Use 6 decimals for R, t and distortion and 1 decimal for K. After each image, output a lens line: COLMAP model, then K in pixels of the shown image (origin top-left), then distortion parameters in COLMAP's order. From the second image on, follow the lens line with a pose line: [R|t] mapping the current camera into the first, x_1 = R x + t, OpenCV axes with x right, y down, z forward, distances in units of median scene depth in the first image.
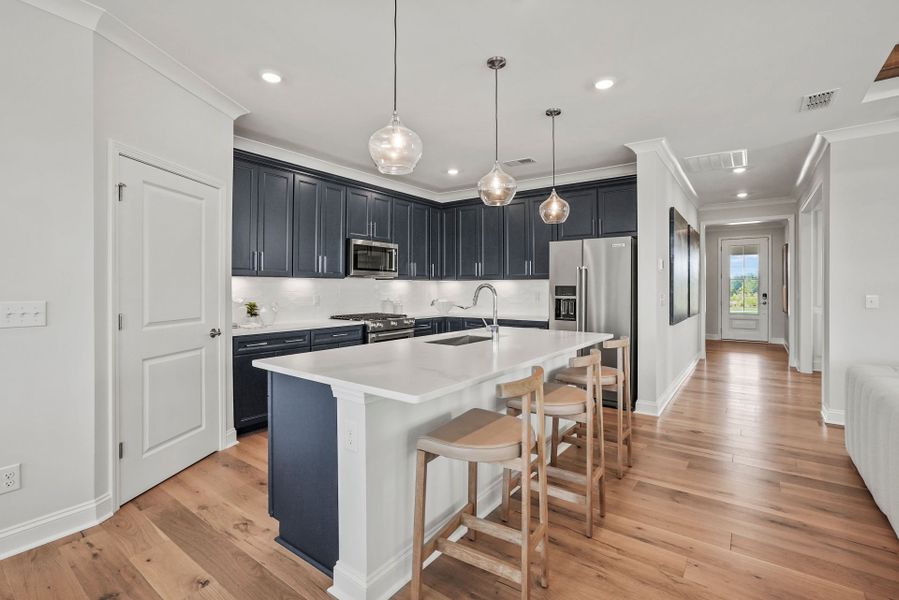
lens RADIAL K [[414.7, 0, 444.3], [0, 414.7, 287.1], [0, 0, 1]] dist [-0.041207, 0.022600]
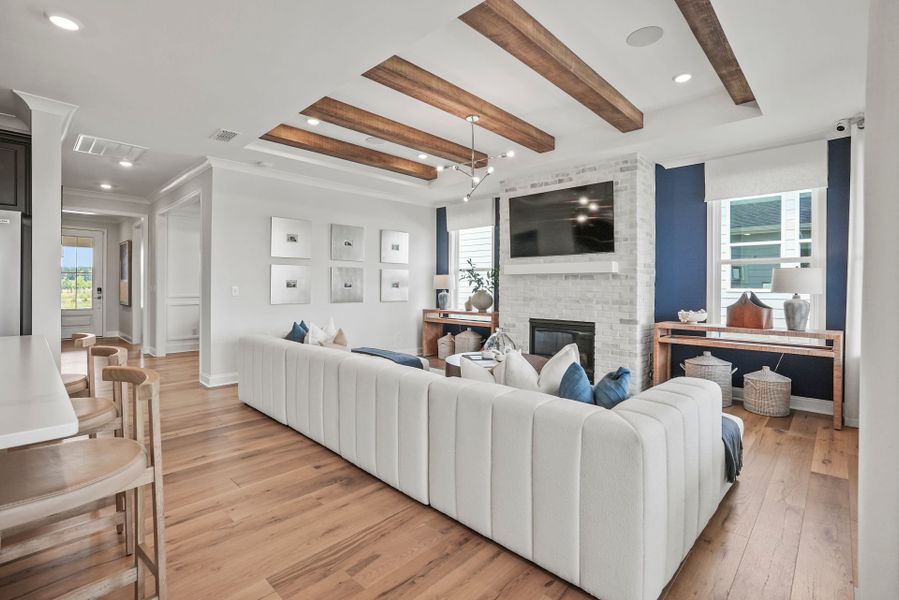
lens RADIAL K [[414.7, 0, 444.3], [0, 414.7, 287.1], [0, 0, 1]] dist [-0.041207, 0.022600]
pose [[0.134607, -0.002192, 0.990897, -0.208097], [-0.008417, 0.999959, 0.003355, 0.010061], [-0.990863, -0.008792, 0.134583, 0.100081]]
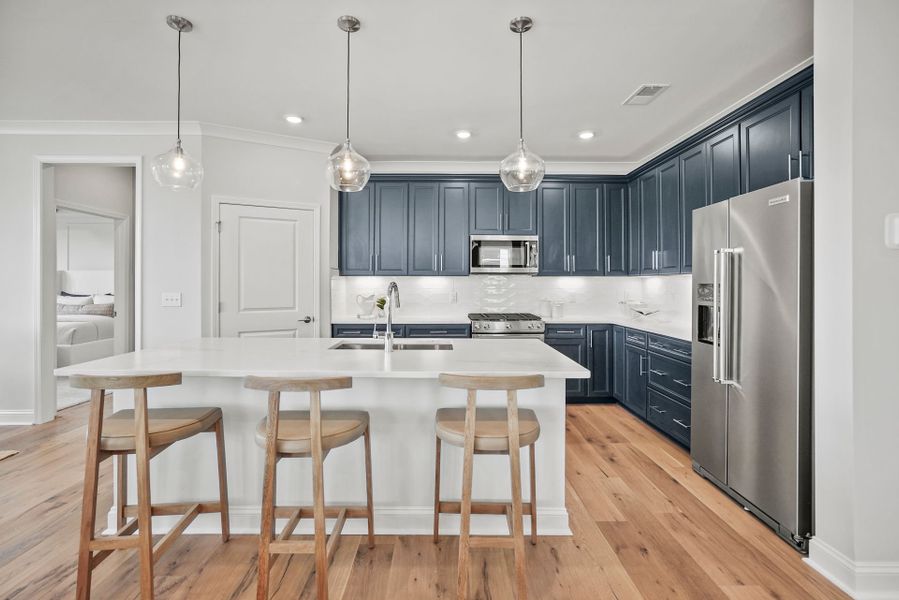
lens RADIAL K [[414.7, 0, 444.3], [0, 414.7, 287.1], [0, 0, 1]] dist [-0.041207, 0.022600]
pose [[0.604496, 0.006531, -0.796581, 0.580939], [0.000307, 0.999964, 0.008432, -0.003566], [0.796608, -0.005341, 0.604473, 0.406720]]
